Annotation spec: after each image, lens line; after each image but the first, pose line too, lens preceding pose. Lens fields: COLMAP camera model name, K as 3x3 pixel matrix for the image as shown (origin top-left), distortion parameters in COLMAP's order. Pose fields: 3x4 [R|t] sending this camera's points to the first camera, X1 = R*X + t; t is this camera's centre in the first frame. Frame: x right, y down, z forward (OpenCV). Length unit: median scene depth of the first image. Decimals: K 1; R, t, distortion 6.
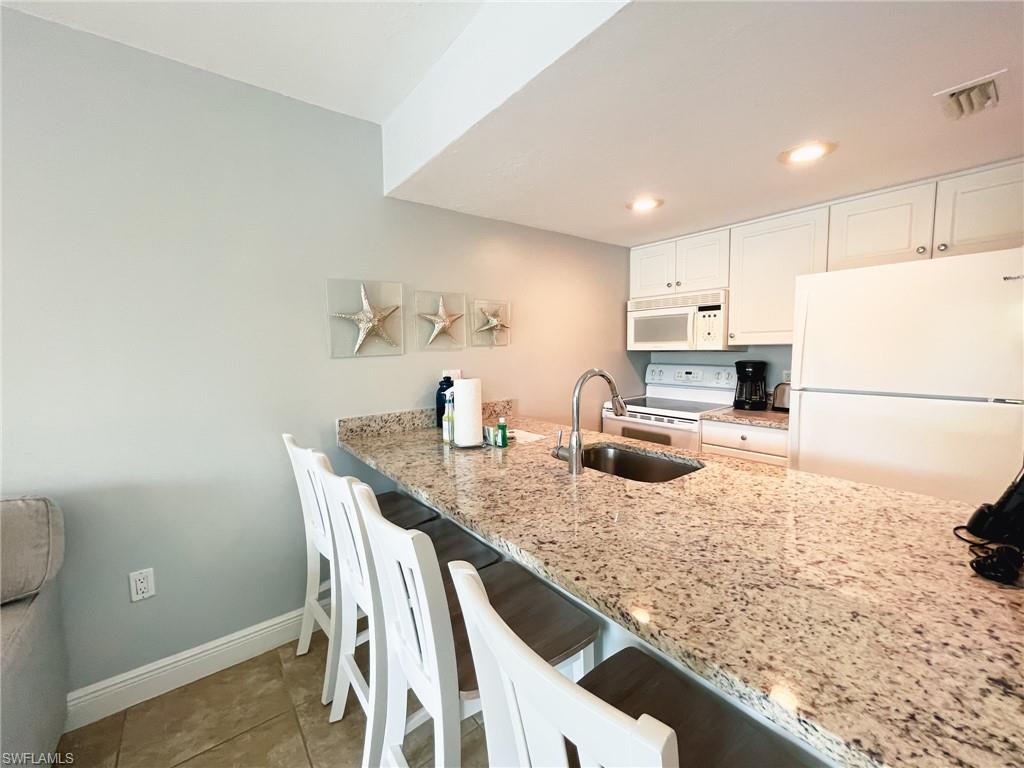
lens RADIAL K [[415.1, 0, 511.0], [0, 415.1, 385.1], [0, 0, 1]] dist [-0.004426, -0.000268]
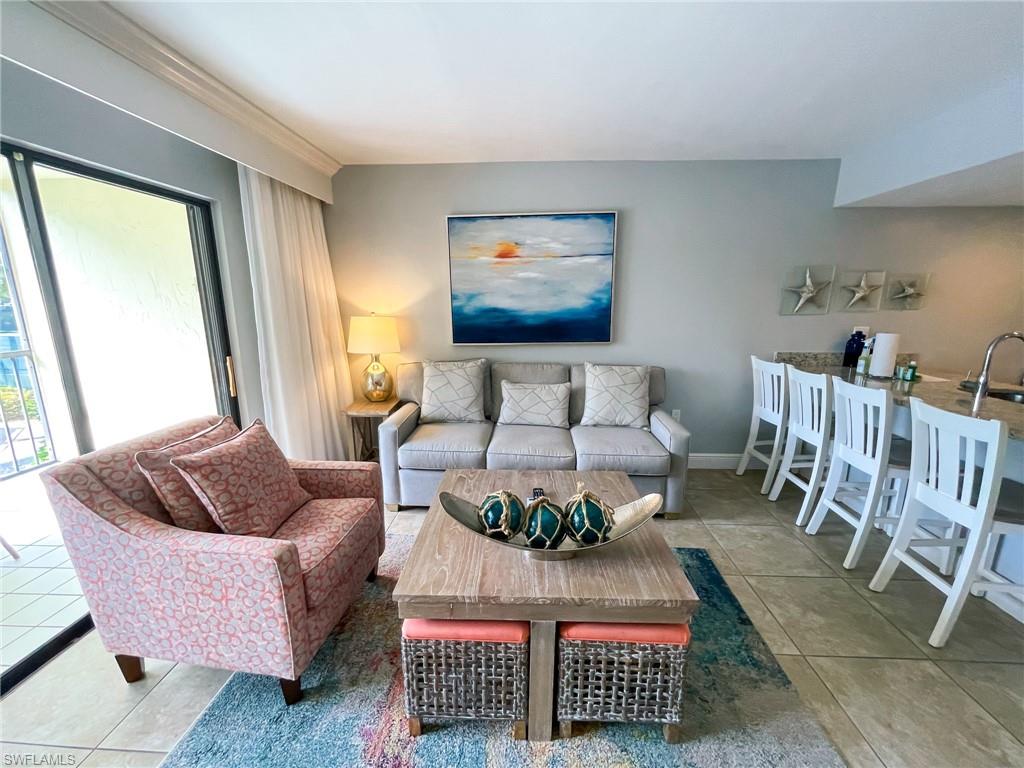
lens RADIAL K [[415.1, 0, 511.0], [0, 415.1, 385.1], [0, 0, 1]] dist [-0.004426, -0.000268]
pose [[0.757569, 0.154308, -0.634255, -0.132957], [-0.075627, 0.985862, 0.149519, 0.040524], [0.648360, -0.065304, 0.758528, -0.872061]]
